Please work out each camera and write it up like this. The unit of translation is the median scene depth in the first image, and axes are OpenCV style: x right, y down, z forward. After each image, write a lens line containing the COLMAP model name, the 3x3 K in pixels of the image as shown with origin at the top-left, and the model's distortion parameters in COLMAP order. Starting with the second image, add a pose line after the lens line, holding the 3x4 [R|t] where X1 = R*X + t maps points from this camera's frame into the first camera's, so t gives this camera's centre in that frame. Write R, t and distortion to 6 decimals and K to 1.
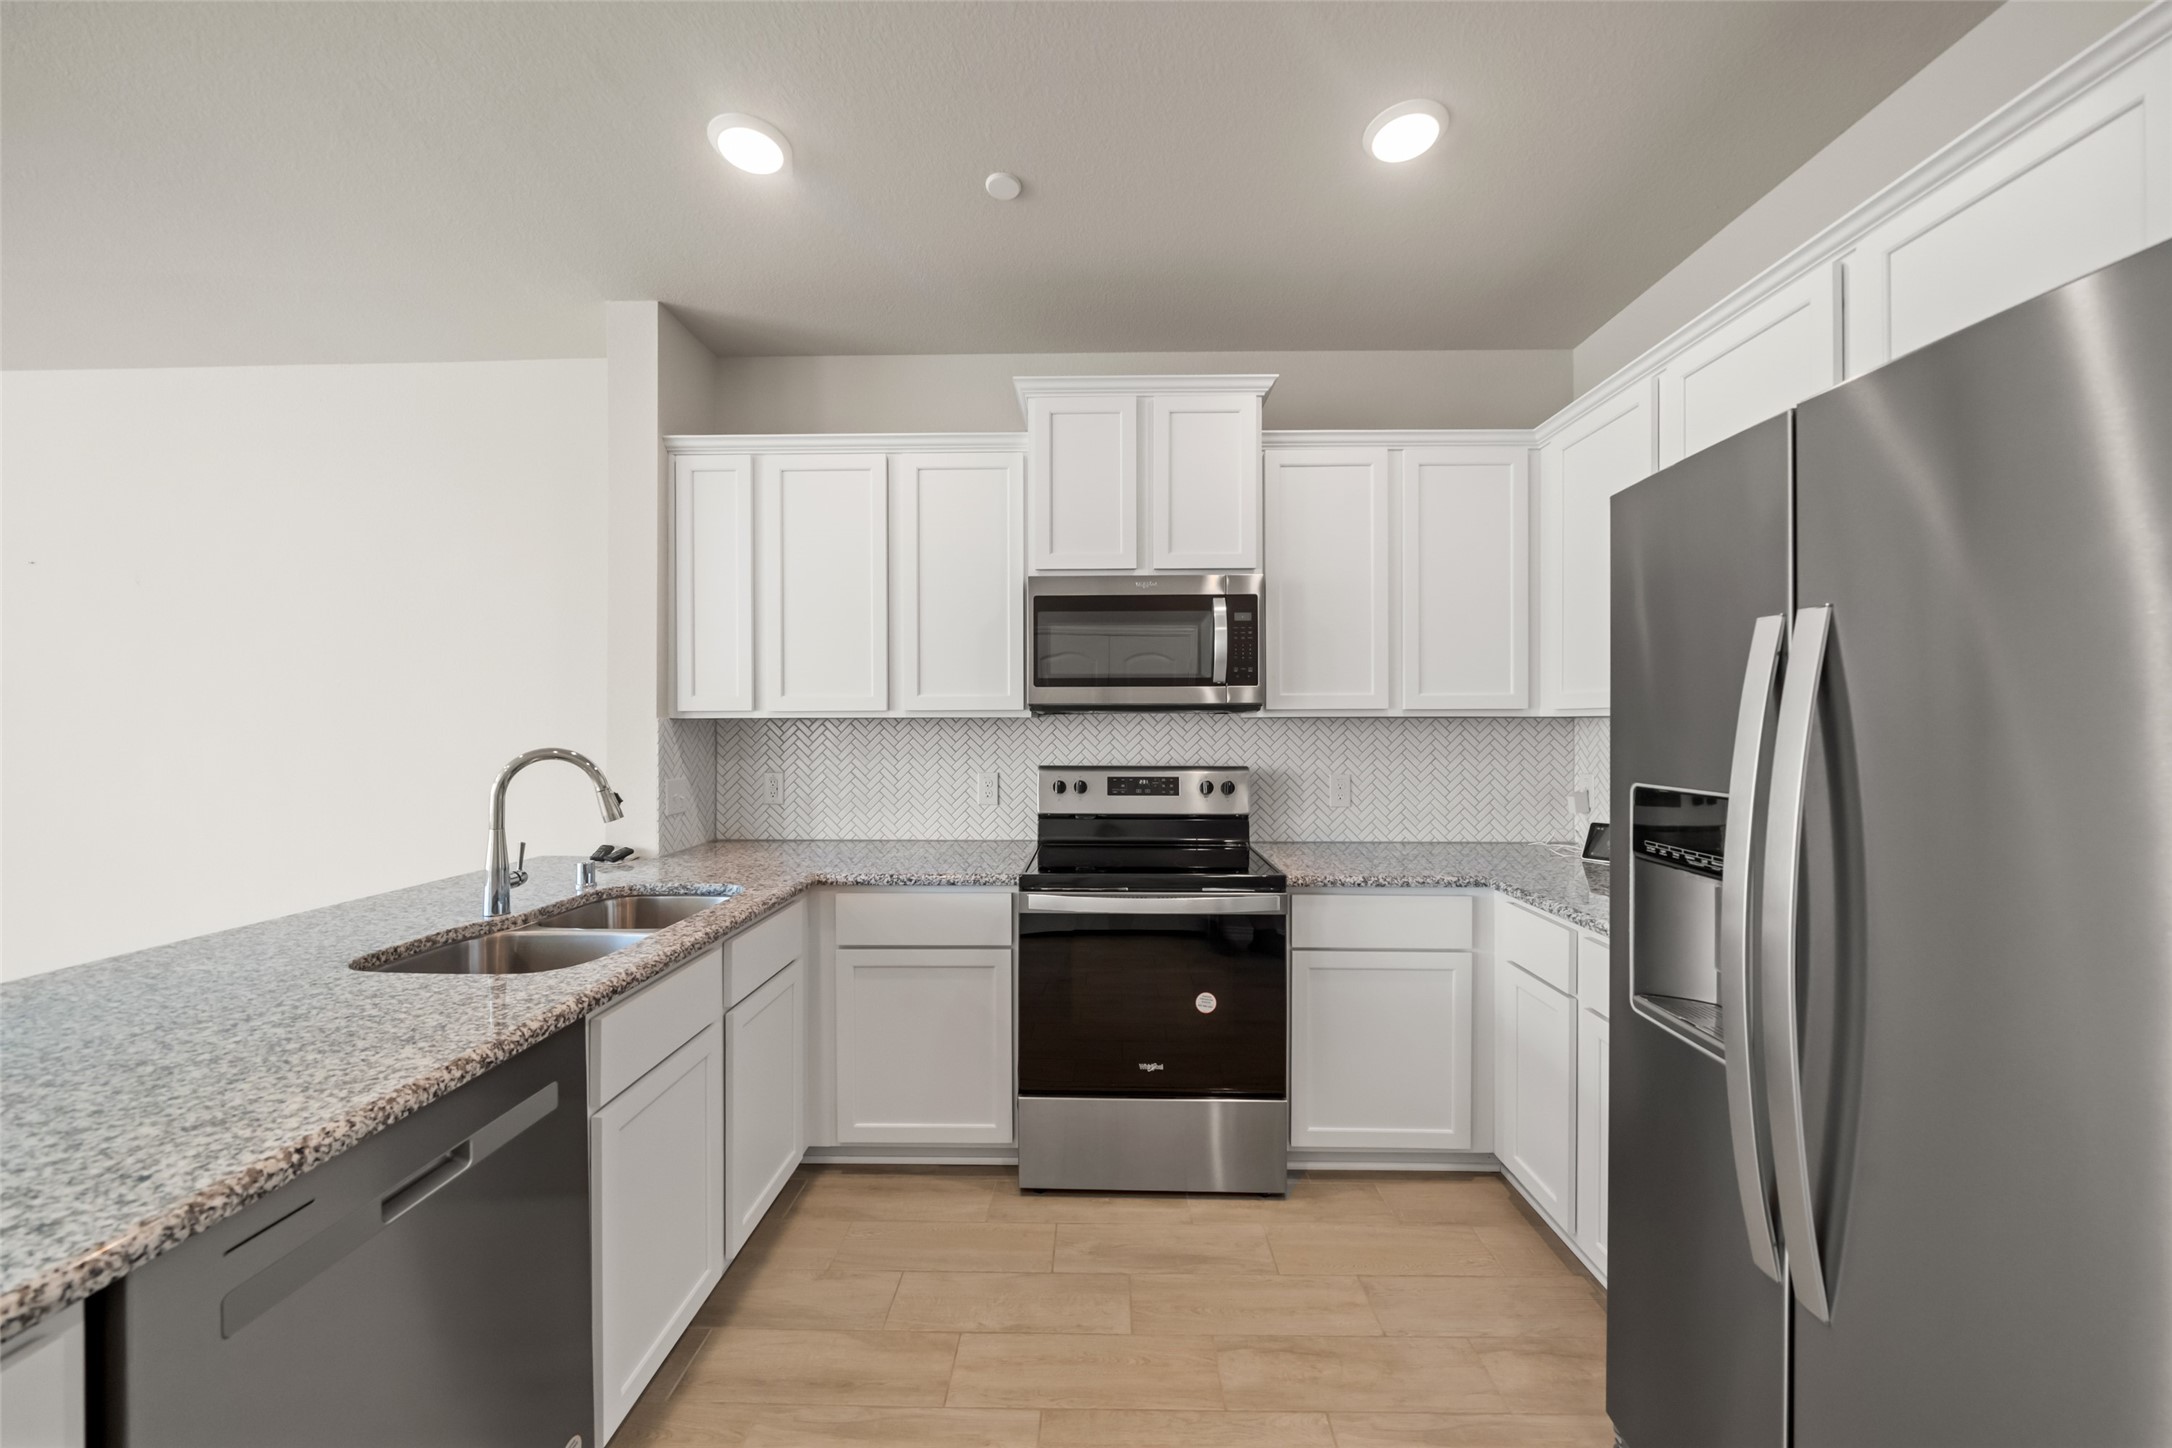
lens RADIAL K [[760.4, 0, 1091.5], [0, 760.4, 720.1], [0, 0, 1]] dist [-0.002661, 0.000386]
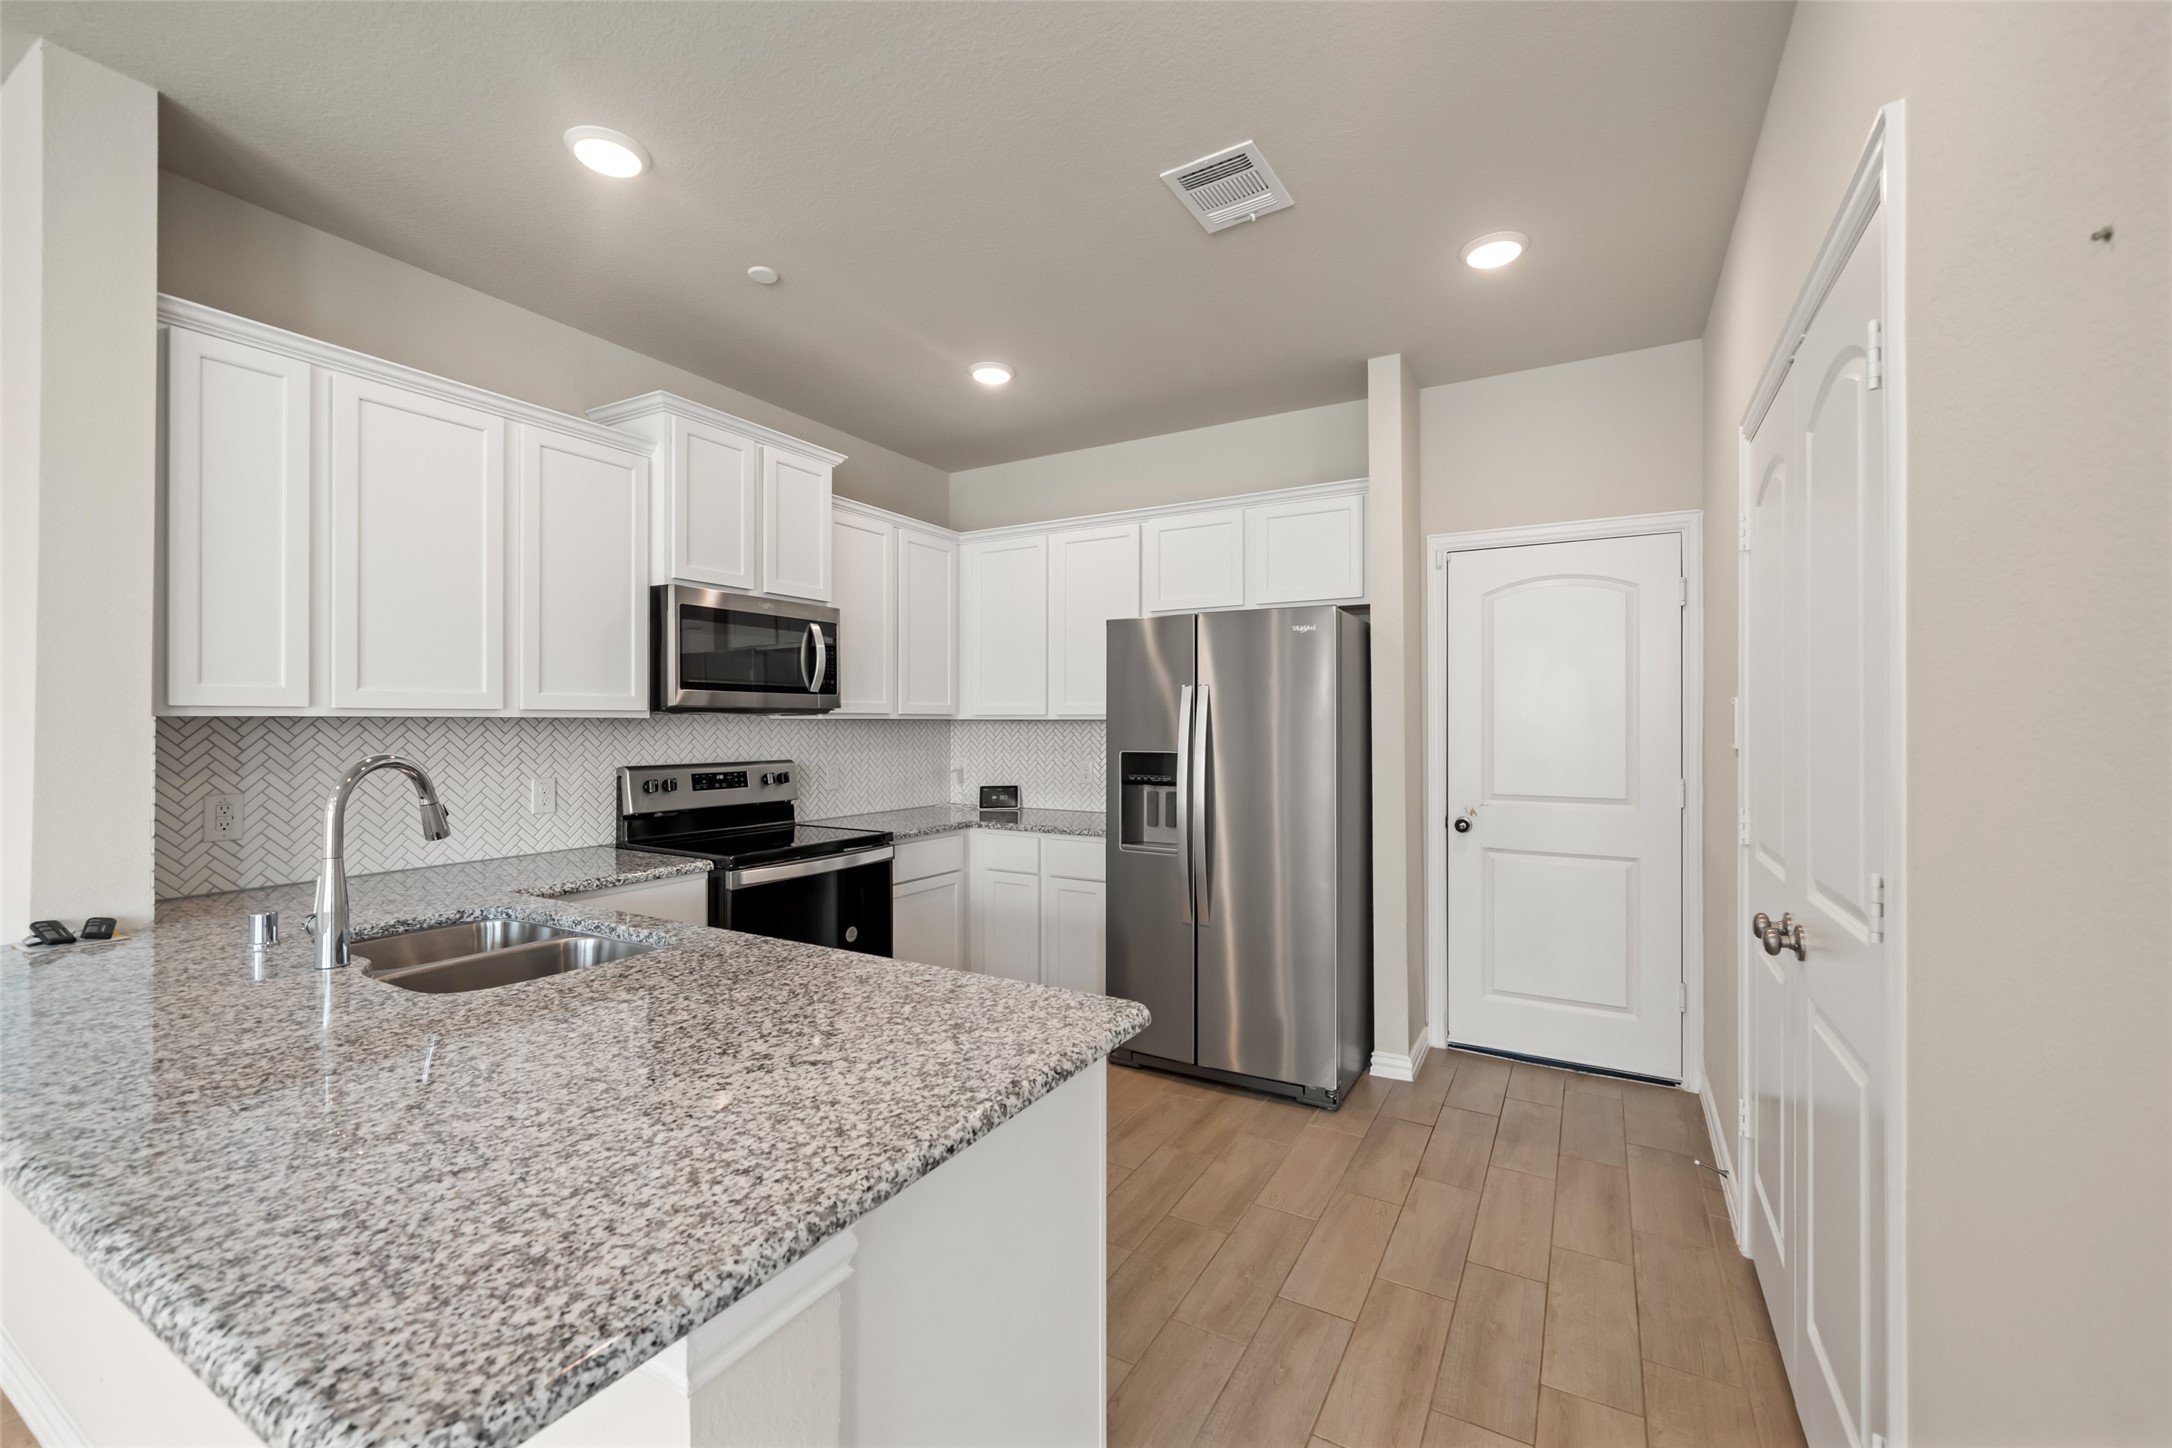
lens RADIAL K [[884.5, 0, 1096.6], [0, 884.5, 714.3], [0, 0, 1]] dist [0.000766, 0.000158]
pose [[0.478681, 0.009790, 0.877934, -0.887743], [-0.000990, 0.999943, -0.010610, 0.003626], [-0.877988, 0.004210, 0.478664, -0.100838]]
